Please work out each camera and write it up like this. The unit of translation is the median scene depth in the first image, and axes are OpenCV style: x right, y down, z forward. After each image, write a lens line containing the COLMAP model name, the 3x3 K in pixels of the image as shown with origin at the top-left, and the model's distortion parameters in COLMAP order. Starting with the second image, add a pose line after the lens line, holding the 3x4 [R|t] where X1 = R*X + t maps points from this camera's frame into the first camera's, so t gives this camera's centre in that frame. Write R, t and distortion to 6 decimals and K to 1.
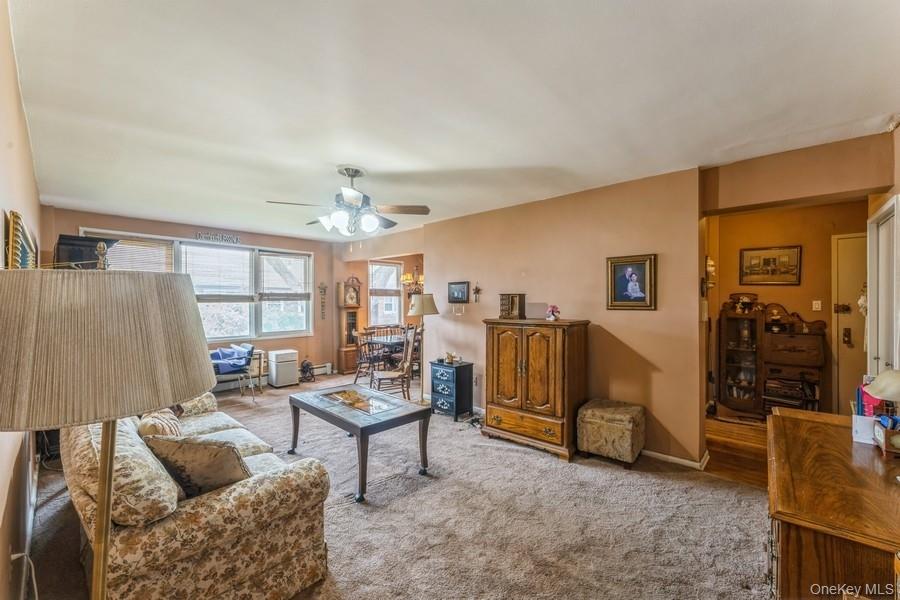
lens RADIAL K [[362.5, 0, 446.8], [0, 362.5, 300.8], [0, 0, 1]] dist [0.000087, -0.000149]
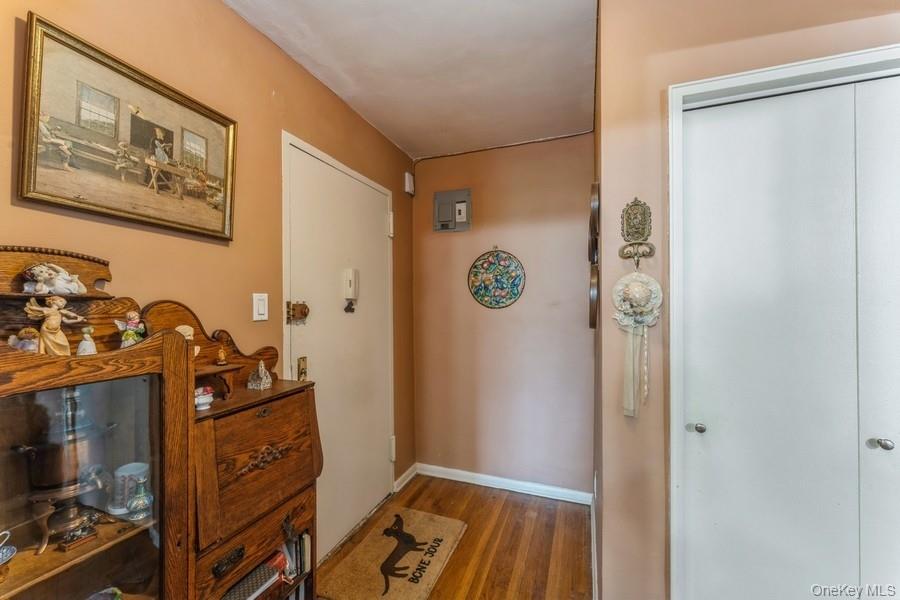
lens RADIAL K [[362.5, 0, 451.9], [0, 362.5, 295.6], [0, 0, 1]] dist [0.000087, -0.000149]
pose [[-0.370340, 0.011736, 0.928822, 0.586413], [-0.005287, 0.999877, -0.014742, 0.006689], [-0.928881, -0.010371, -0.370233, 0.913840]]
